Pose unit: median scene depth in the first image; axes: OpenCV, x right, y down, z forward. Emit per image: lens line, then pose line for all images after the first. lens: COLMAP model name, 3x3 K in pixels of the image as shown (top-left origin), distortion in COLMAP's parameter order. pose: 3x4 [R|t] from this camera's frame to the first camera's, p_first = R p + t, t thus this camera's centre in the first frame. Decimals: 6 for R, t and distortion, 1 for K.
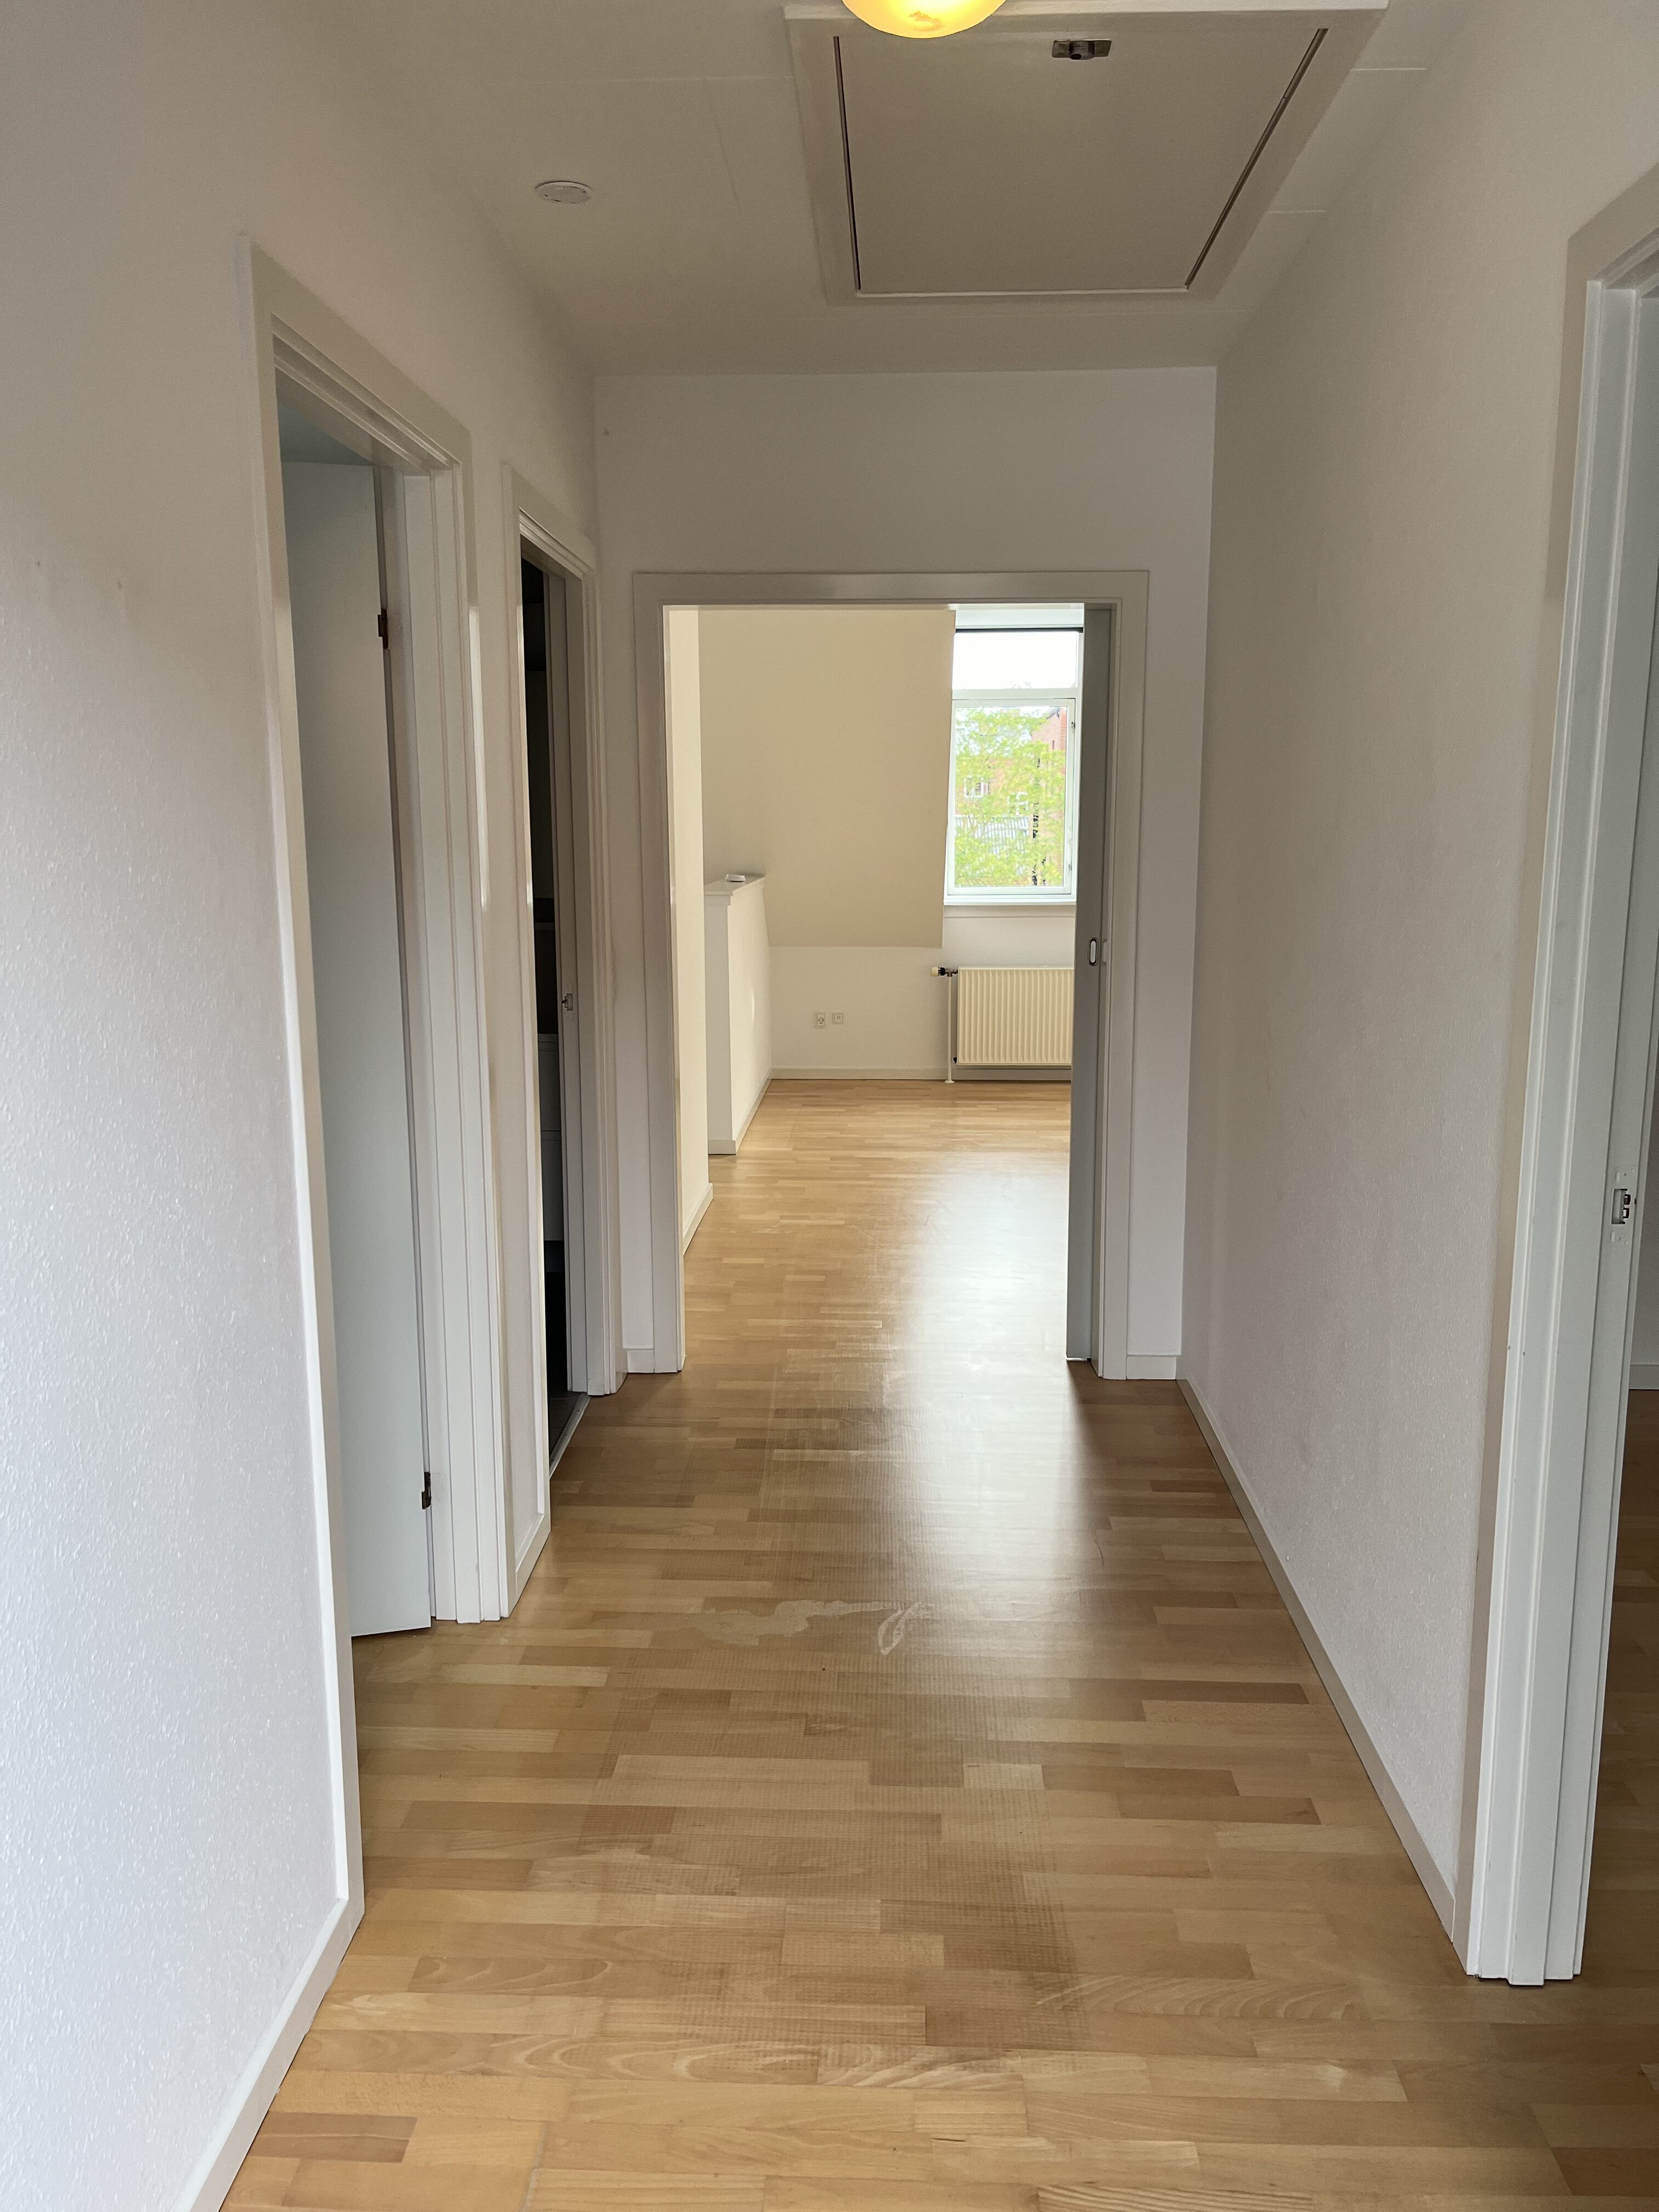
lens RADIAL K [[1679.5, 0, 831.3], [0, 1679.5, 1110.5], [0, 0, 1]] dist [0.003418, 0.000693]
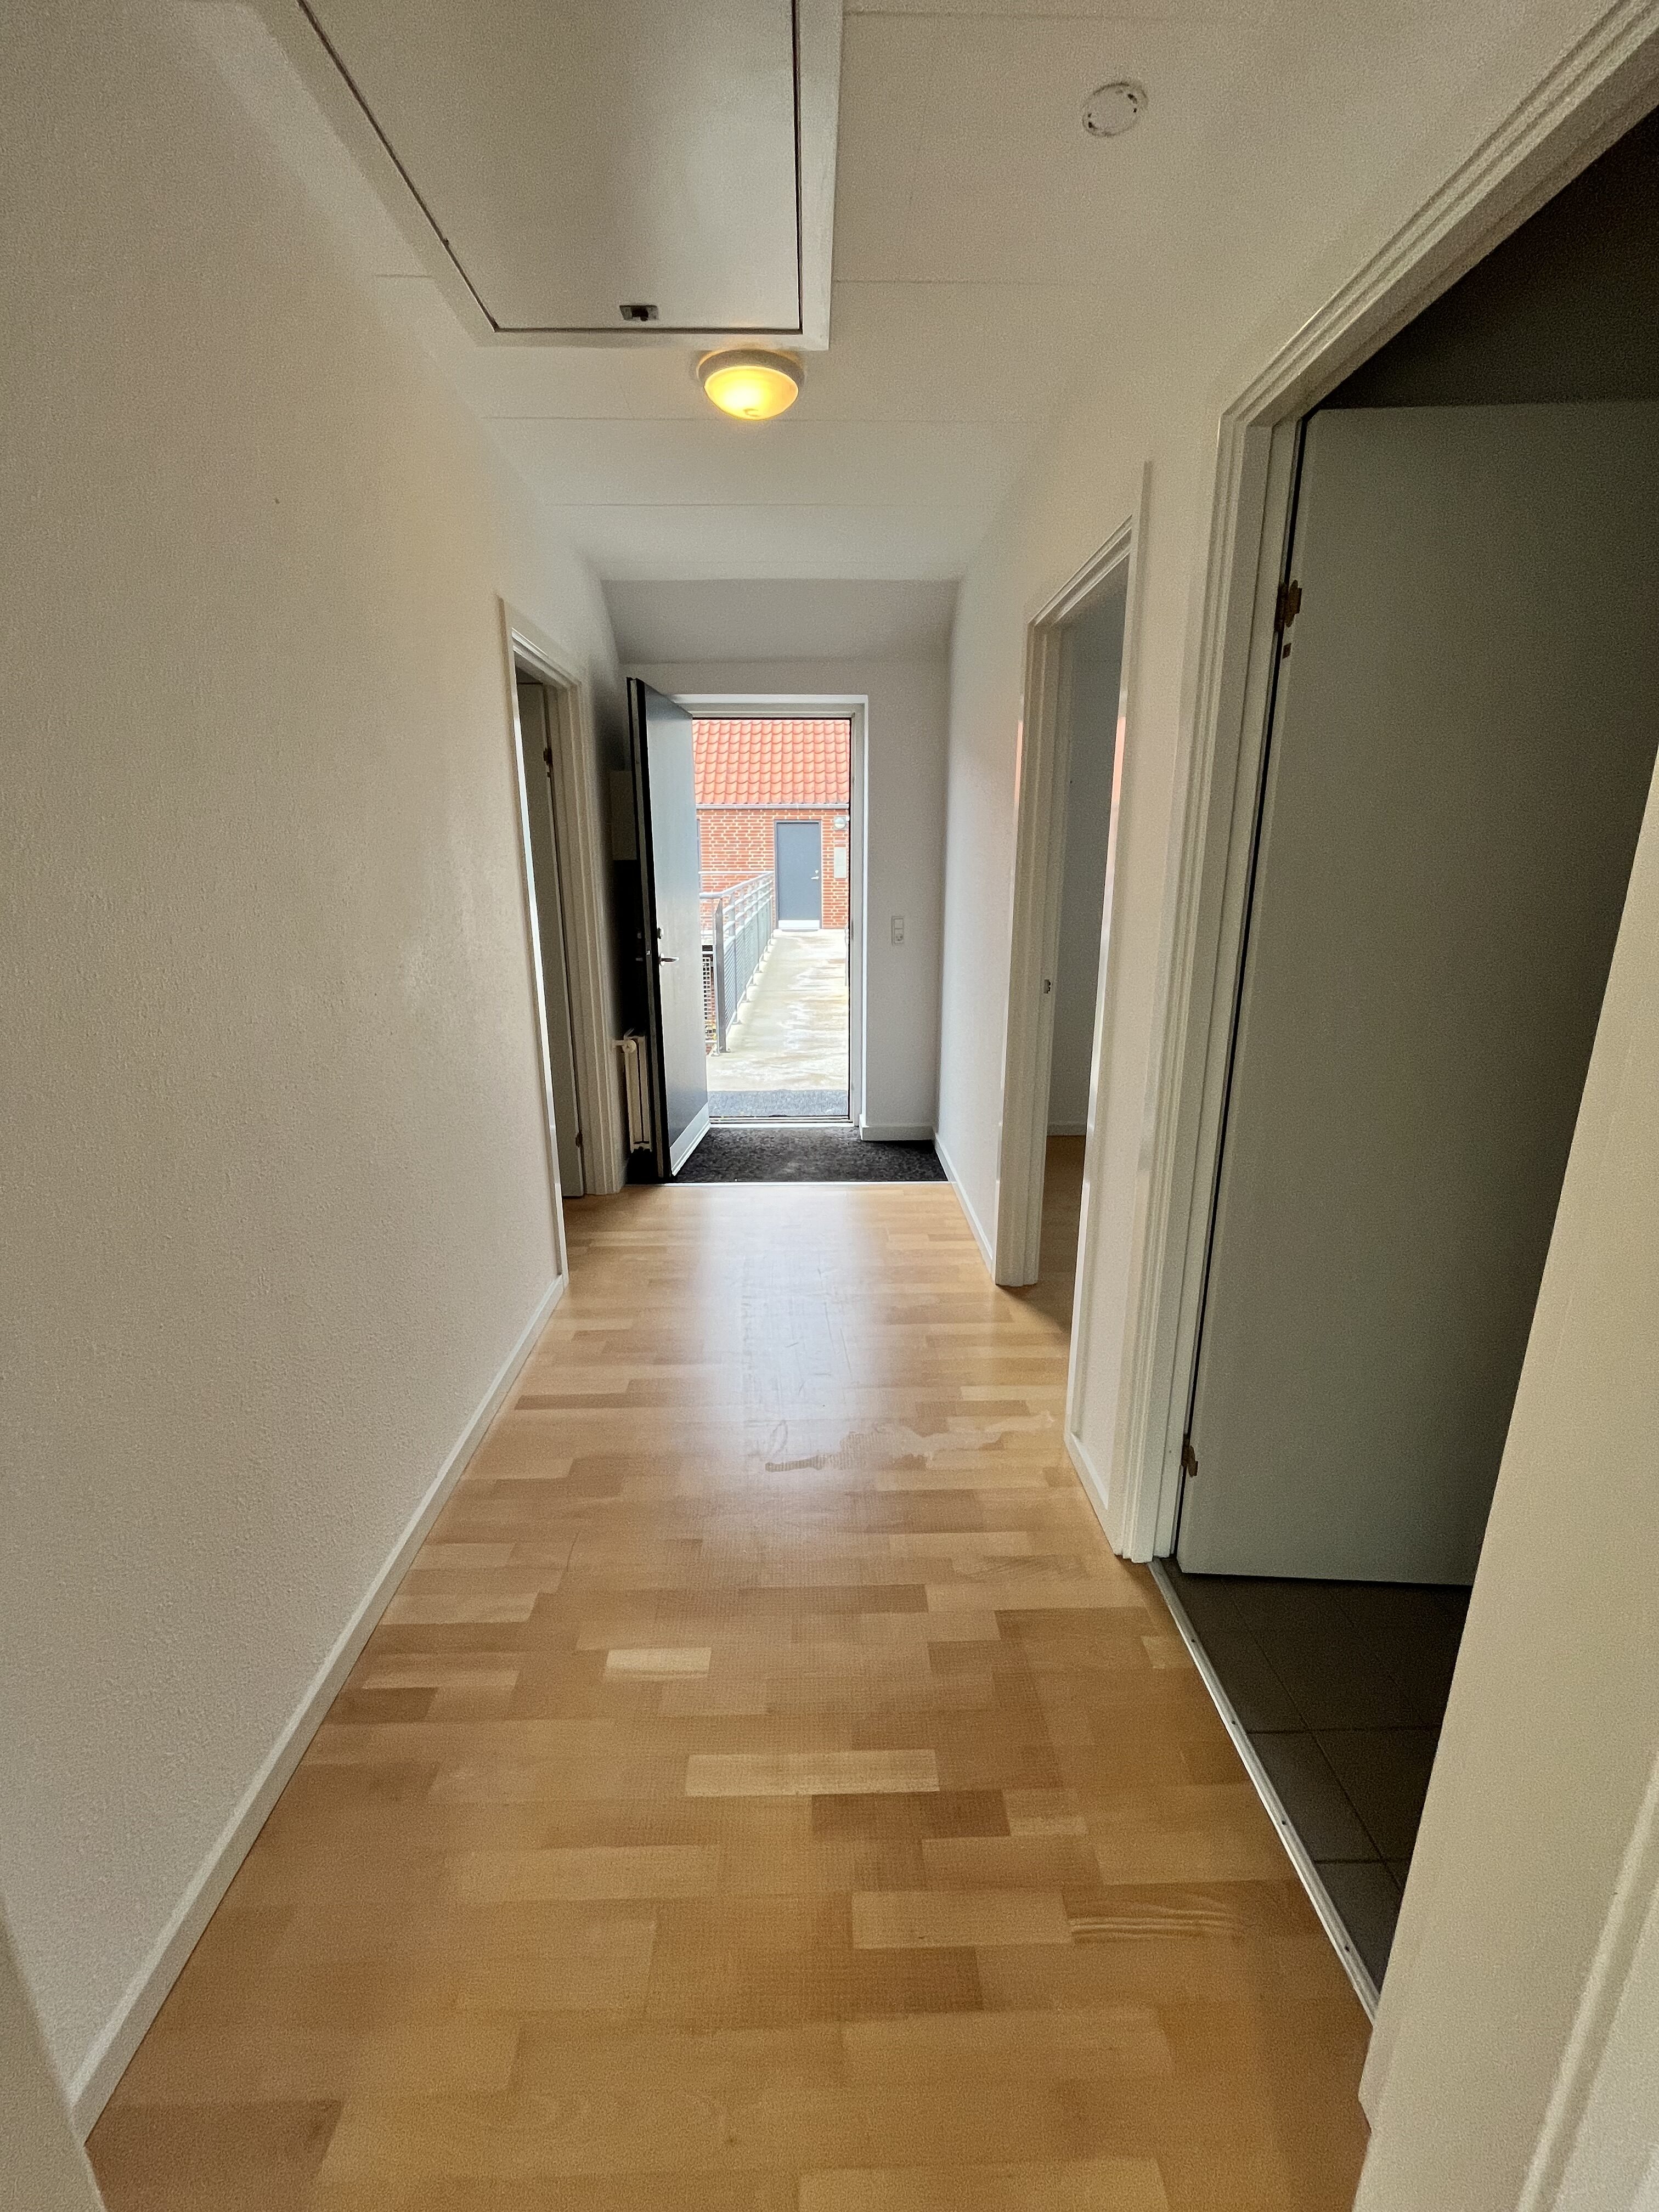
lens RADIAL K [[894.1, 0, 823.7], [0, 894.1, 1092.9], [0, 0, 1]] dist [-0.002572, -0.000519]
pose [[-0.998077, 0.020767, -0.058412, 0.011532], [-0.005369, 0.909732, 0.415161, -0.082643], [0.061761, 0.414677, -0.907871, 0.515411]]
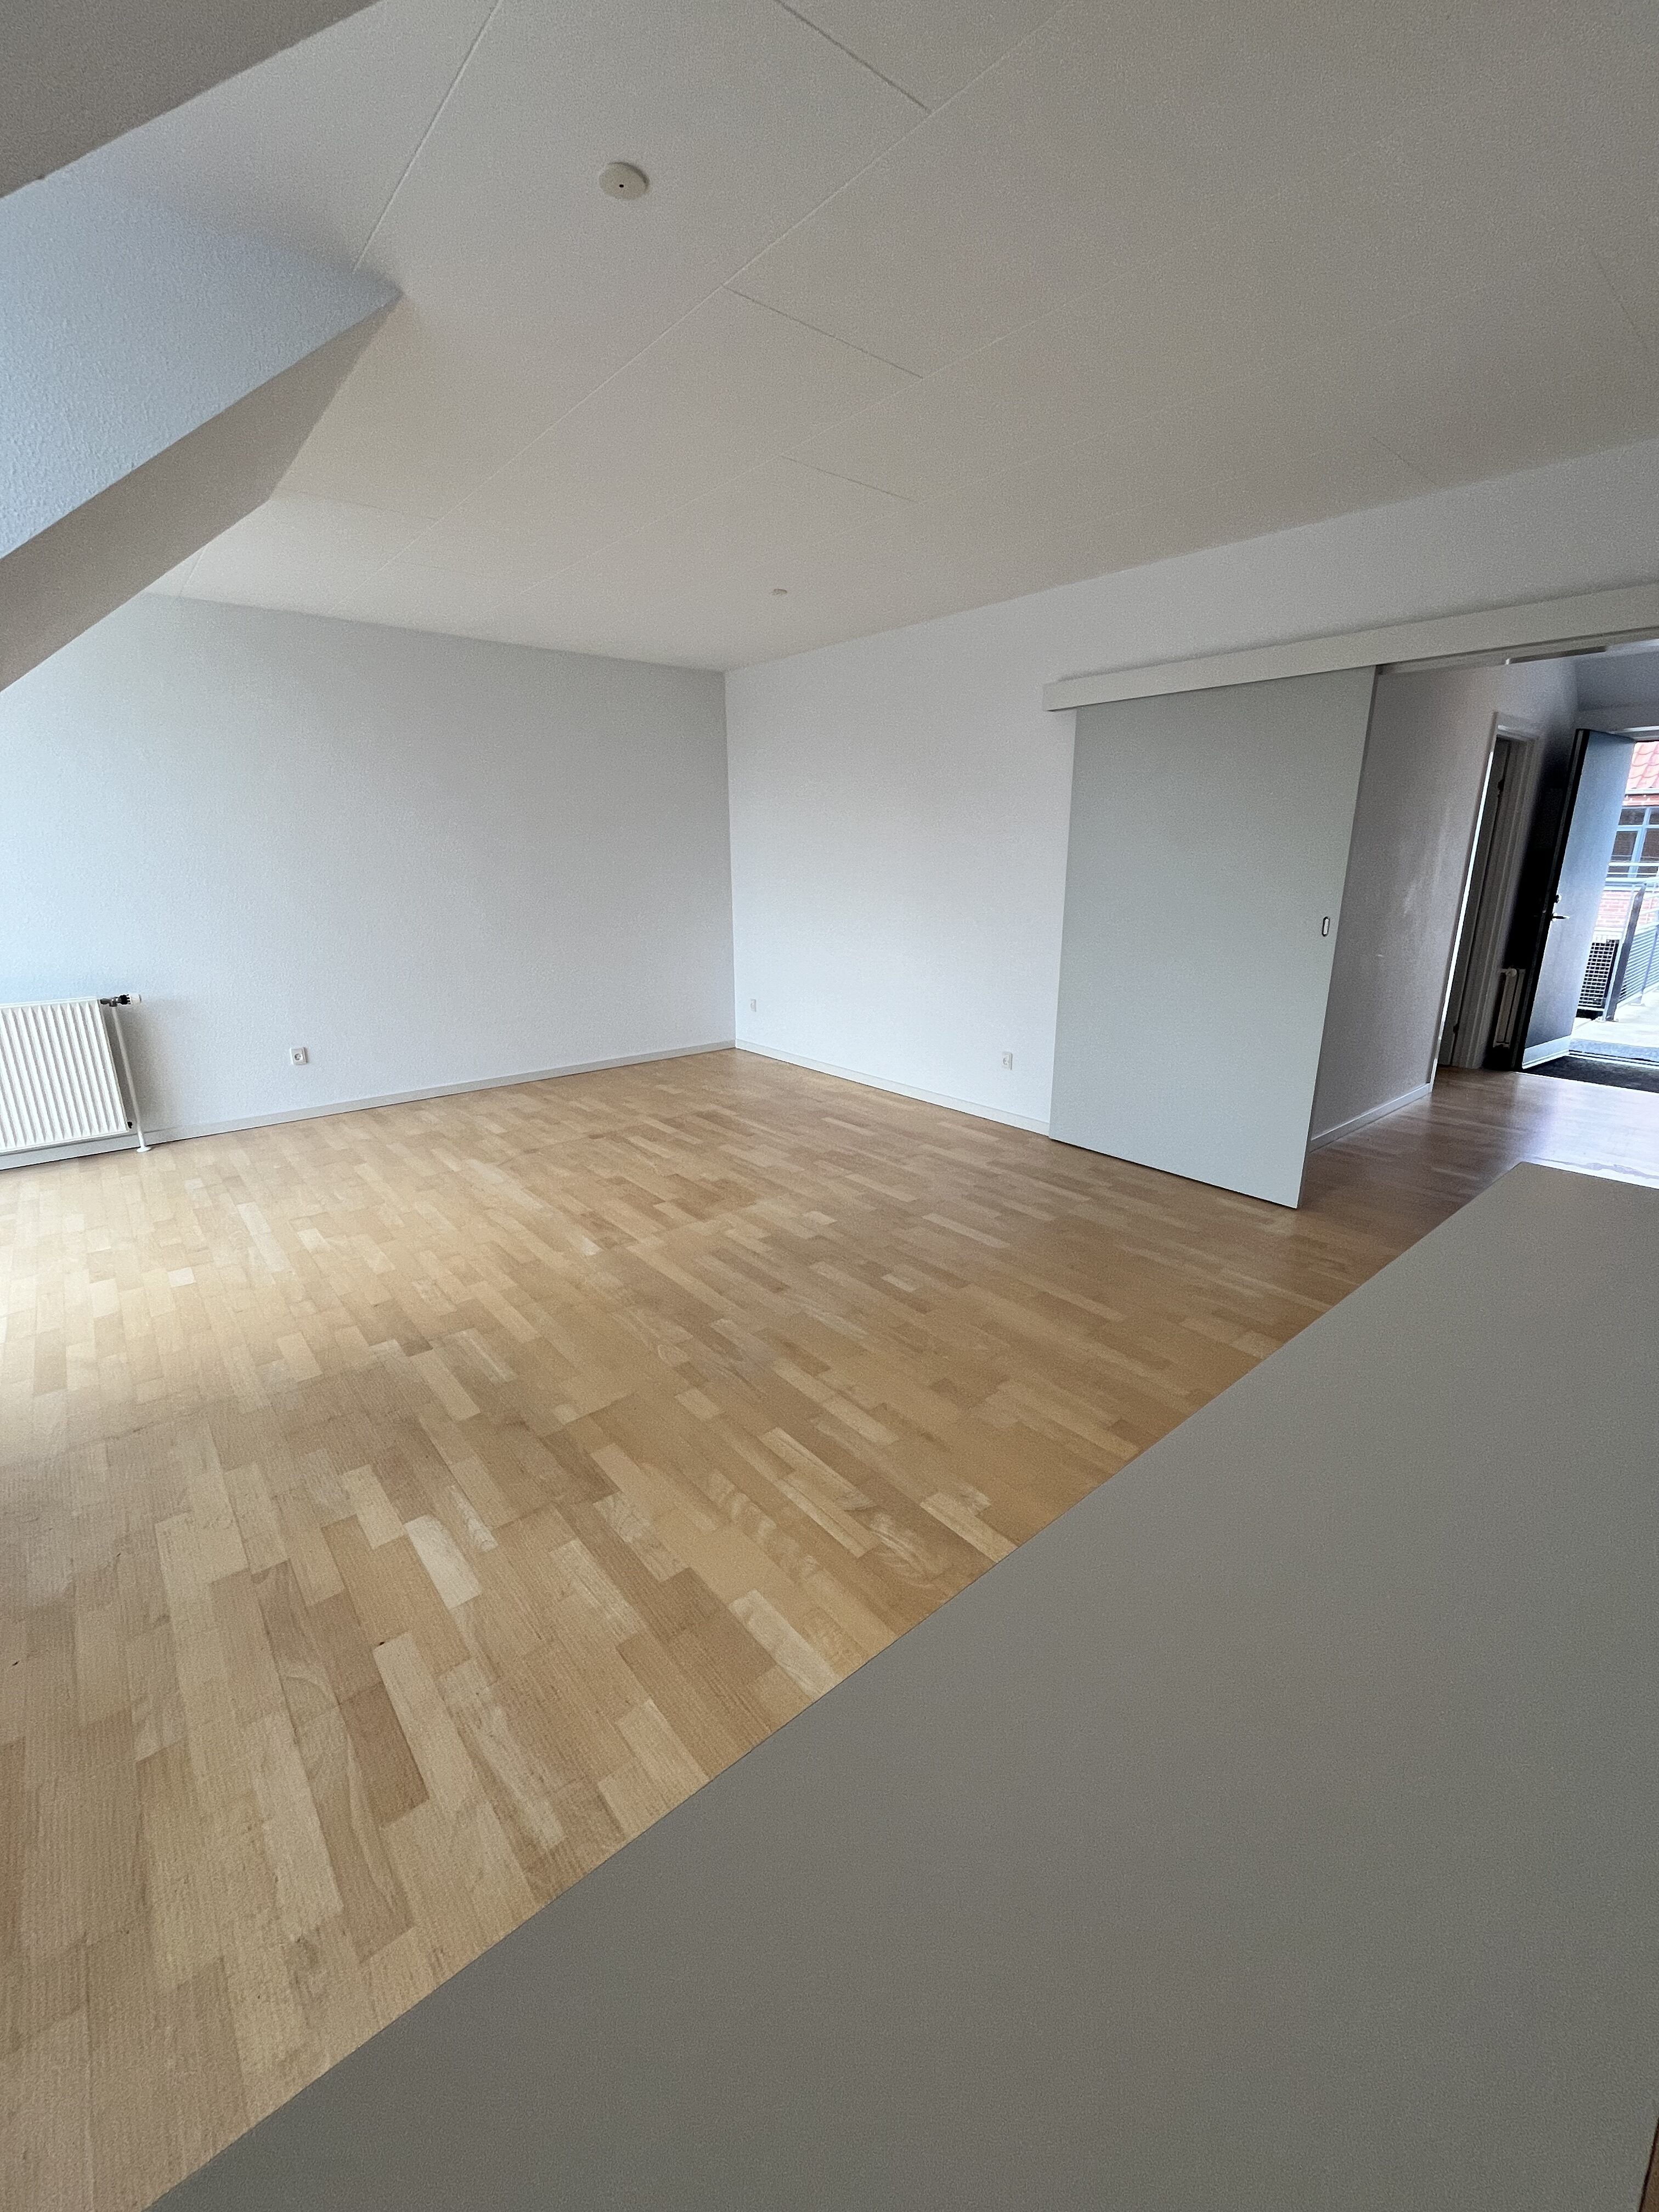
lens RADIAL K [[894.1, 0, 837.6], [0, 894.1, 1101.1], [0, 0, 1]] dist [-0.002572, -0.000519]
pose [[-0.682830, -0.196323, 0.703705, -0.058552], [0.125124, 0.917559, 0.377398, -0.142298], [-0.719783, 0.345749, -0.601972, 0.871561]]
